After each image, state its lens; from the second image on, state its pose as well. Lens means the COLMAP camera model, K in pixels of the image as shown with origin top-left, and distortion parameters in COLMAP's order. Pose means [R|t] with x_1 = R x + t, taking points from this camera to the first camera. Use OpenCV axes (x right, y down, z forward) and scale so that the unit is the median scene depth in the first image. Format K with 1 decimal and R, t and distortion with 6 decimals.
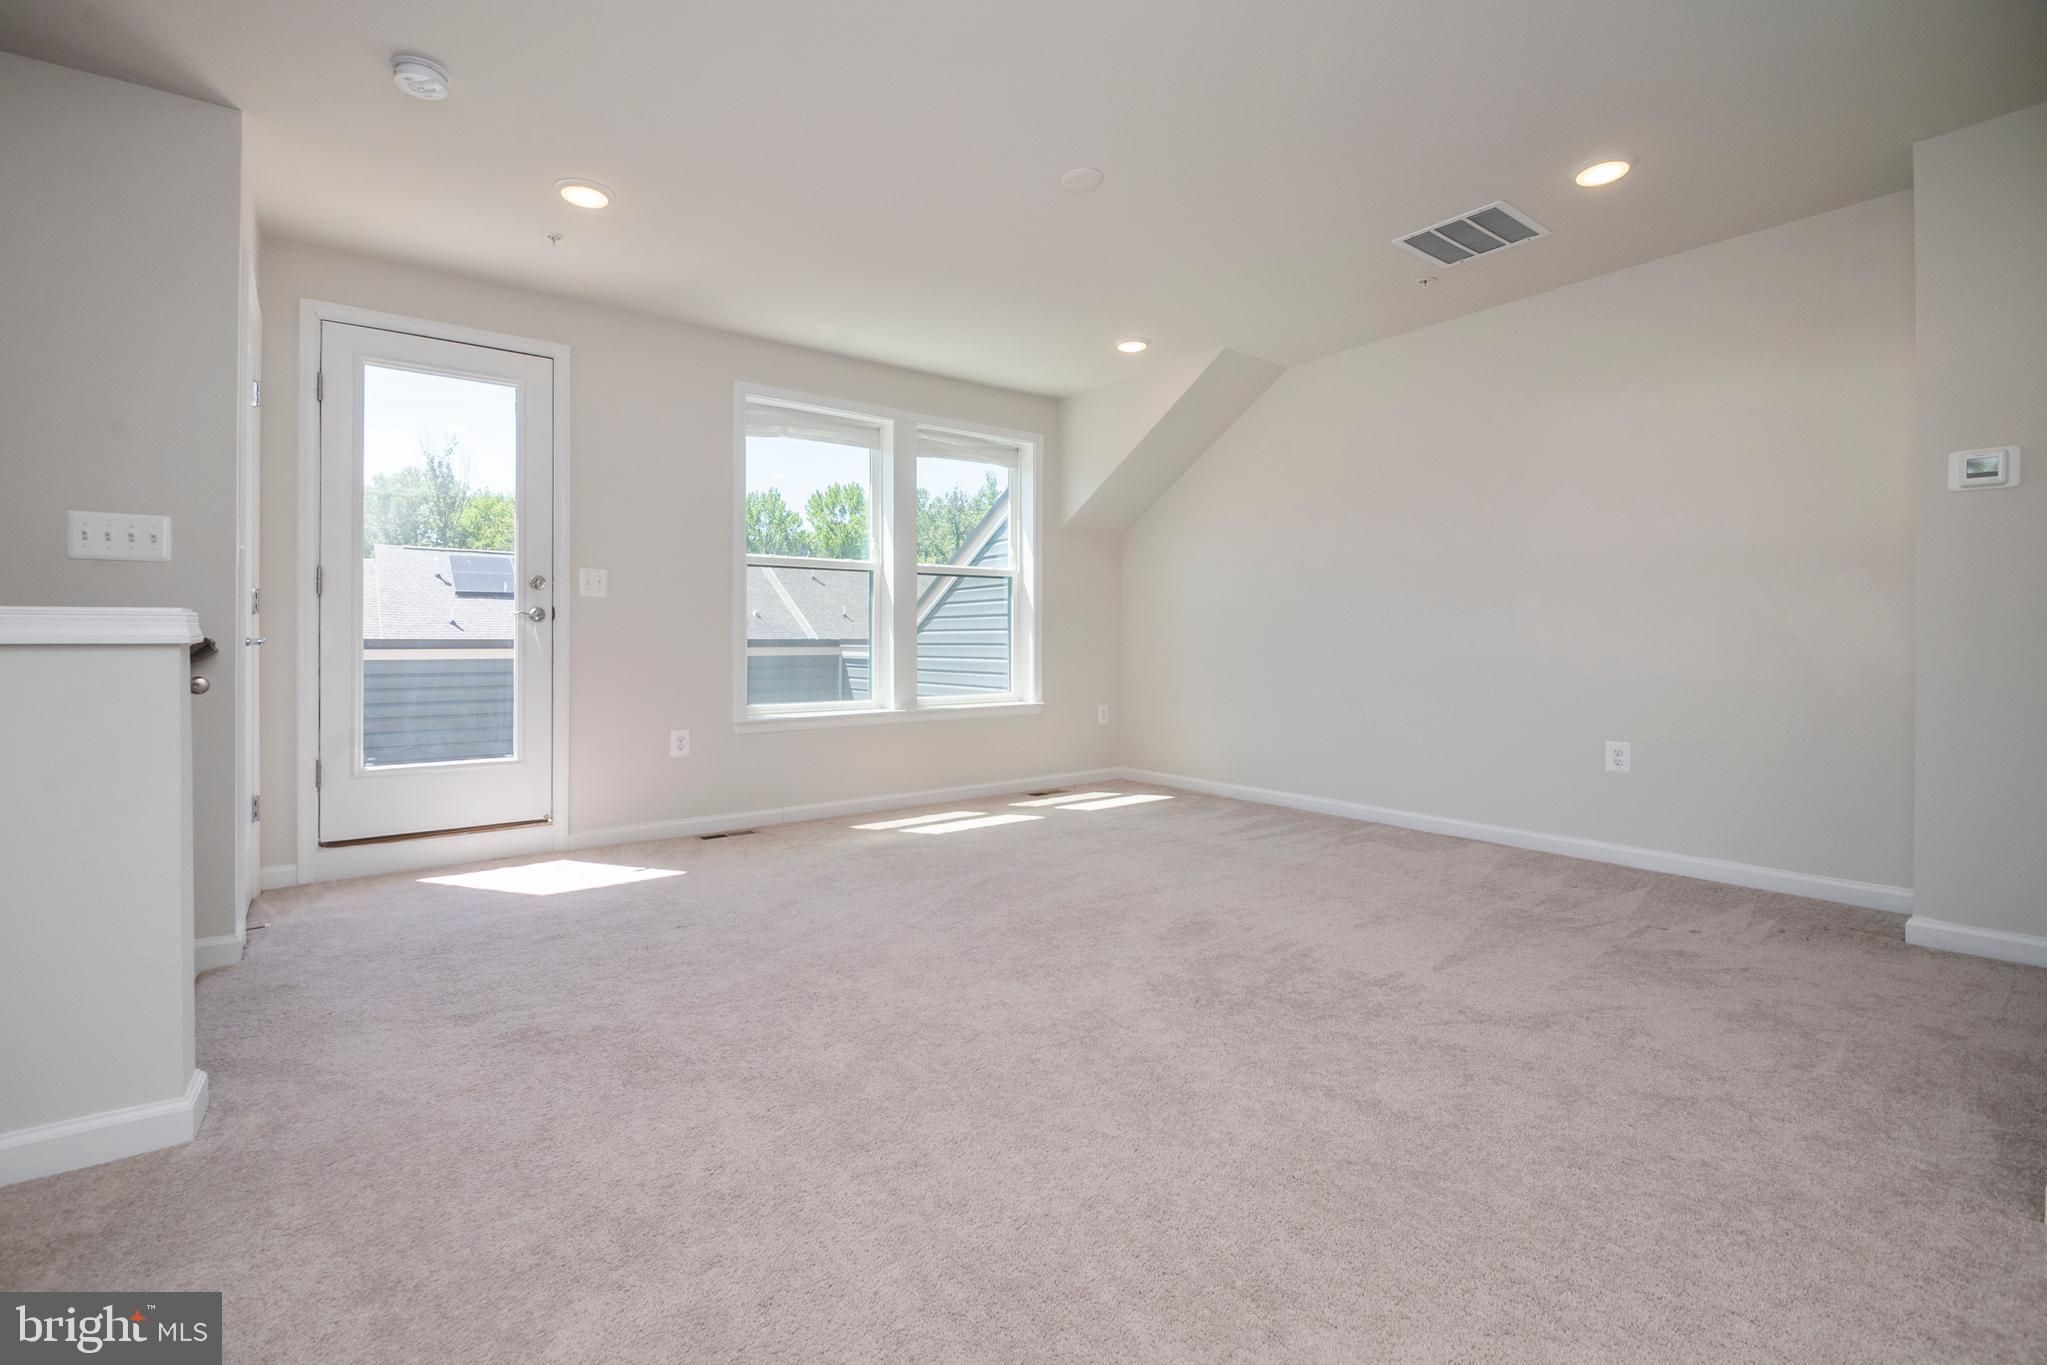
lens RADIAL K [[922.1, 0, 980.0], [0, 922.1, 652.8], [0, 0, 1]] dist [0.000689, 0.000010]
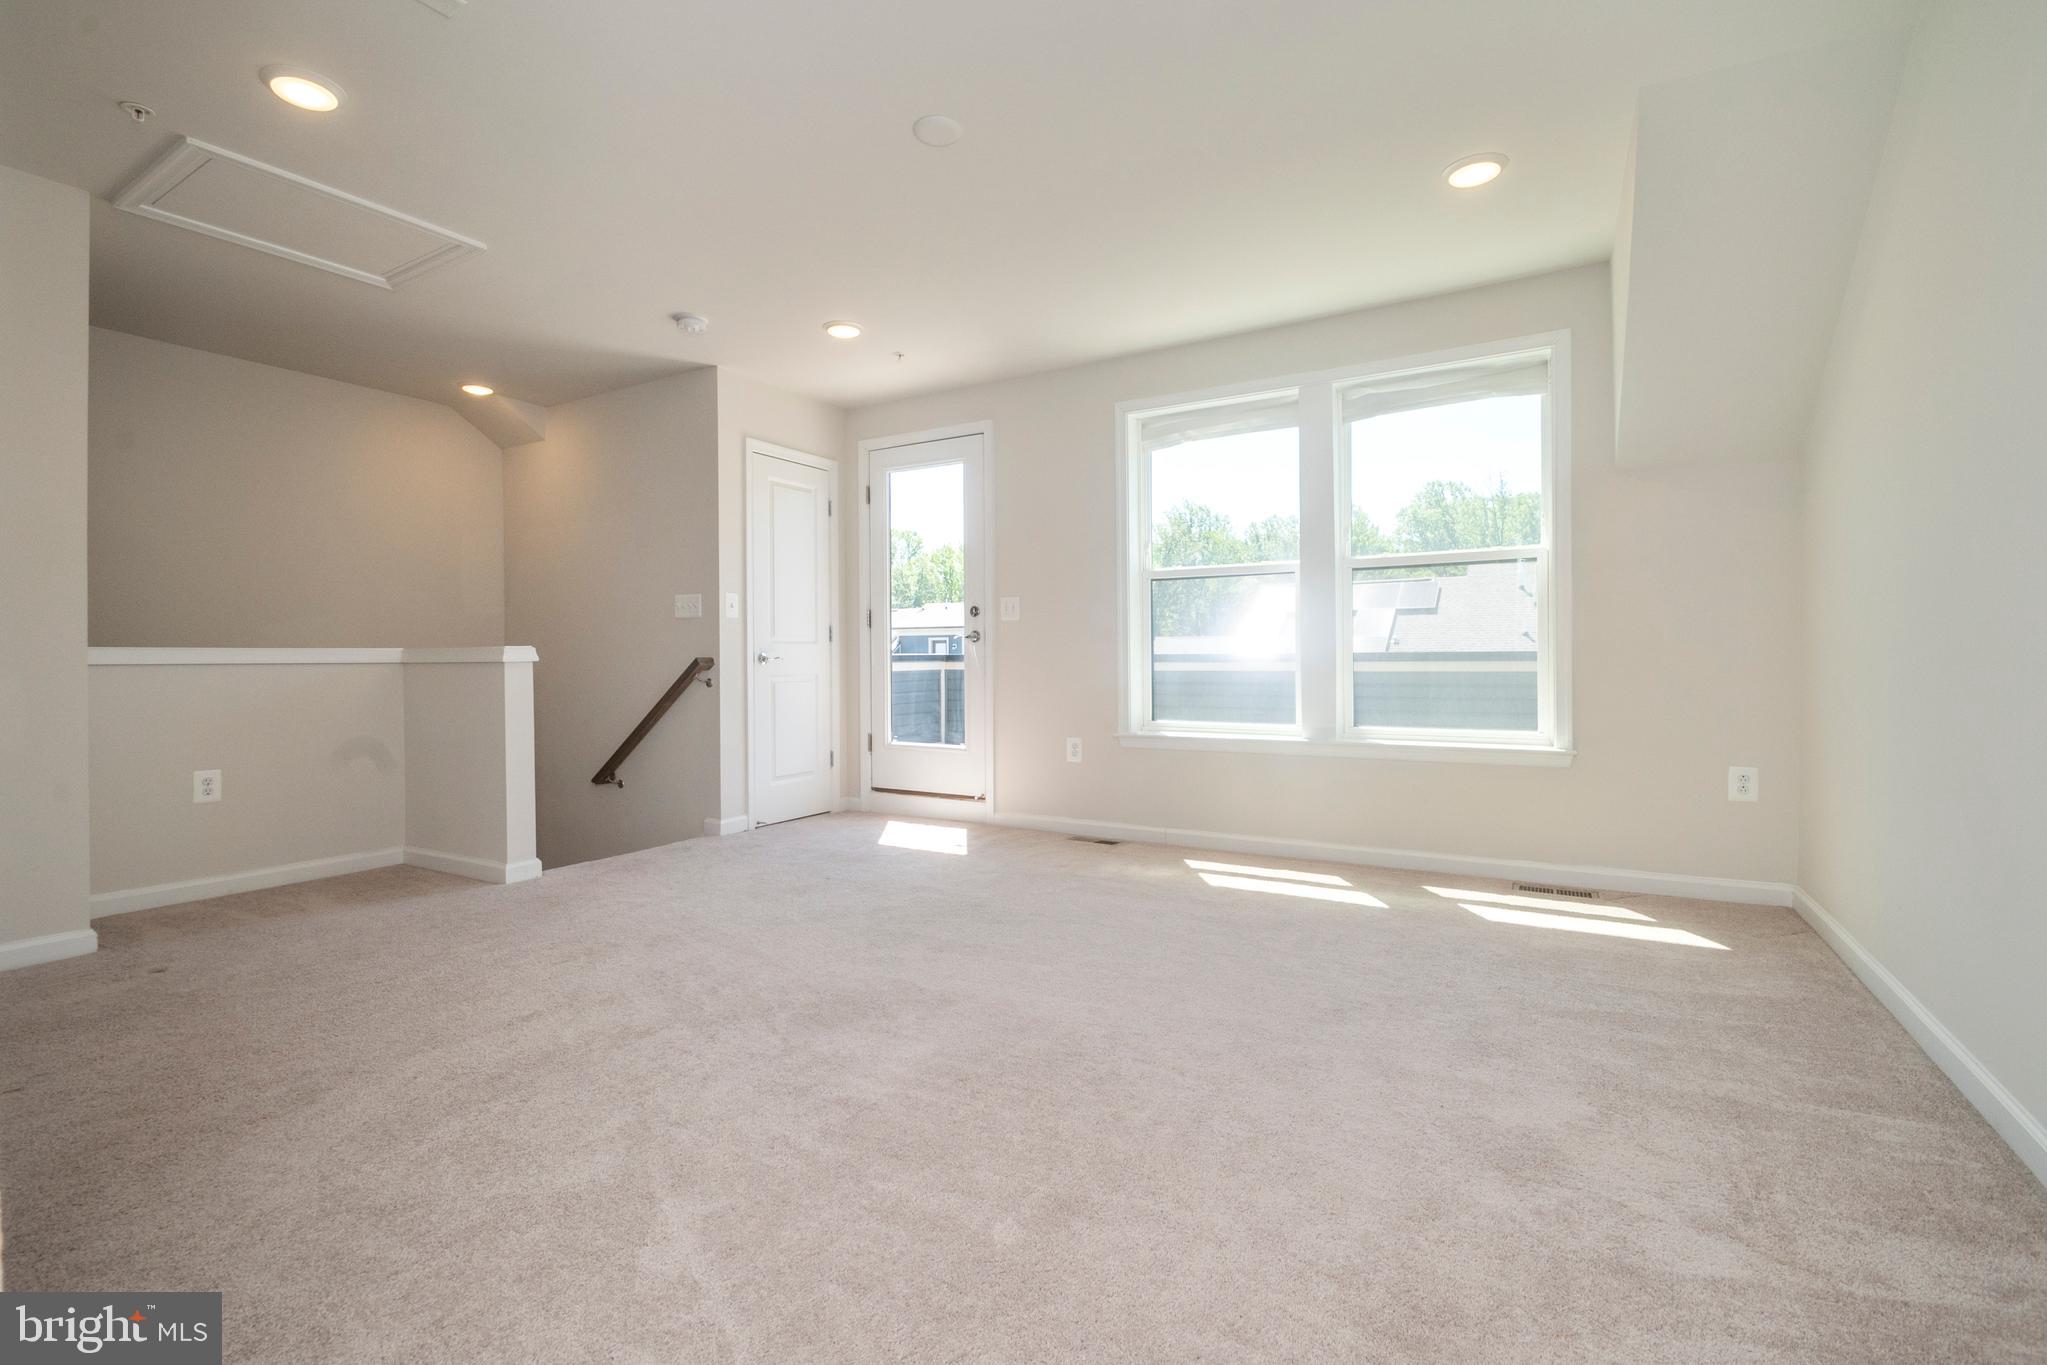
lens RADIAL K [[922.1, 0, 980.0], [0, 922.1, 652.8], [0, 0, 1]] dist [0.000689, 0.000010]
pose [[0.365180, -0.005430, -0.930921, 0.652063], [-0.005987, 0.999949, -0.008181, -0.006924], [0.930918, 0.008561, 0.365128, 0.493230]]
